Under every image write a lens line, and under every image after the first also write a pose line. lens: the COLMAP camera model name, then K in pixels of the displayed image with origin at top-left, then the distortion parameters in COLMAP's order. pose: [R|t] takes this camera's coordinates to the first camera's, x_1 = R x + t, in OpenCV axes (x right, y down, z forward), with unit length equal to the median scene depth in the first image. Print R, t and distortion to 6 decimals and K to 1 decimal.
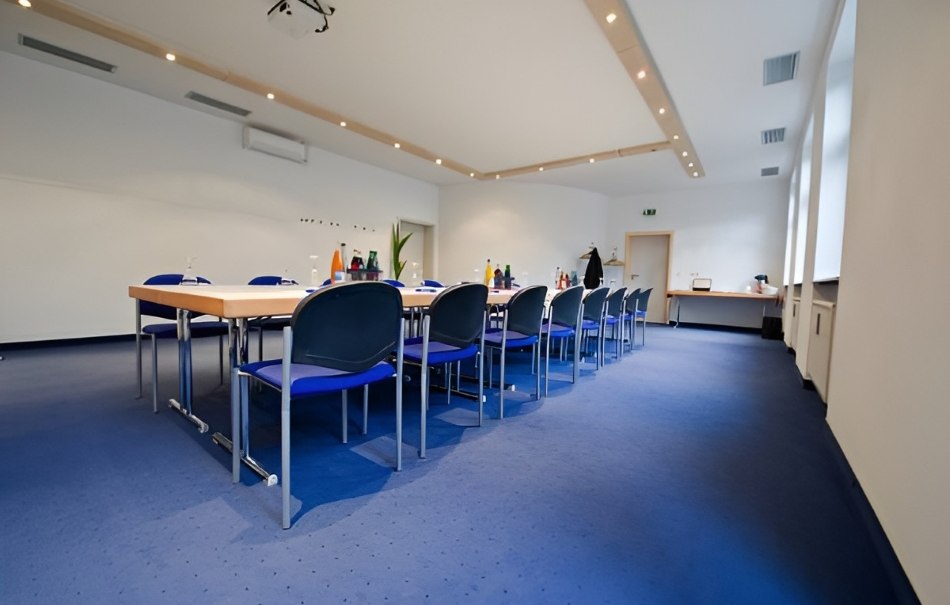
lens RADIAL K [[369.8, 0, 475.0], [0, 369.8, 302.5], [0, 0, 1]] dist [-0.000190, 0.000000]
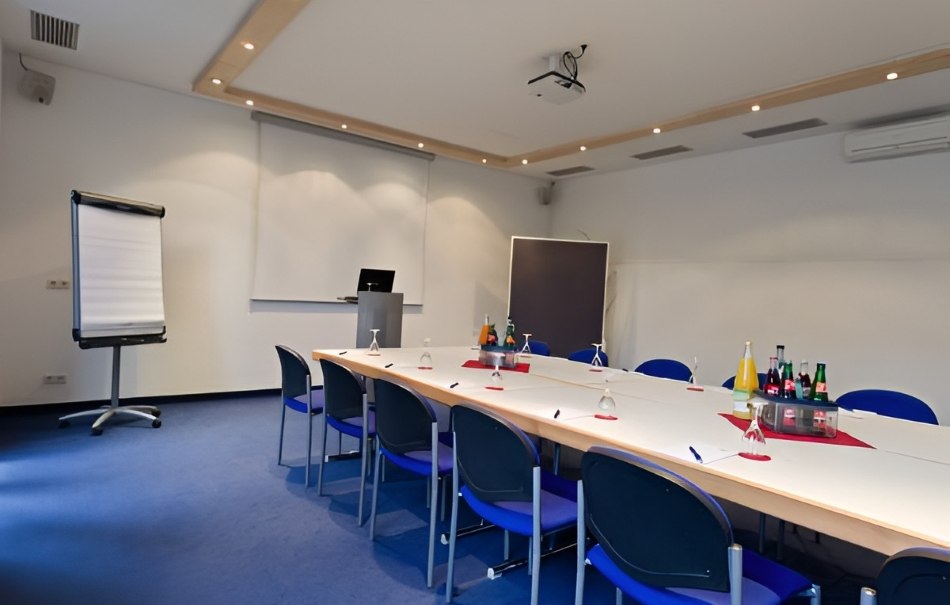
lens RADIAL K [[546.8, 0, 475.0], [0, 546.8, 302.5], [0, 0, 1]] dist [-0.001435, -0.000348]
pose [[-0.252391, -0.024079, -0.967326, 0.988493], [-0.111751, 0.993726, 0.004421, -0.188441], [0.961151, 0.109216, -0.253498, 1.242715]]
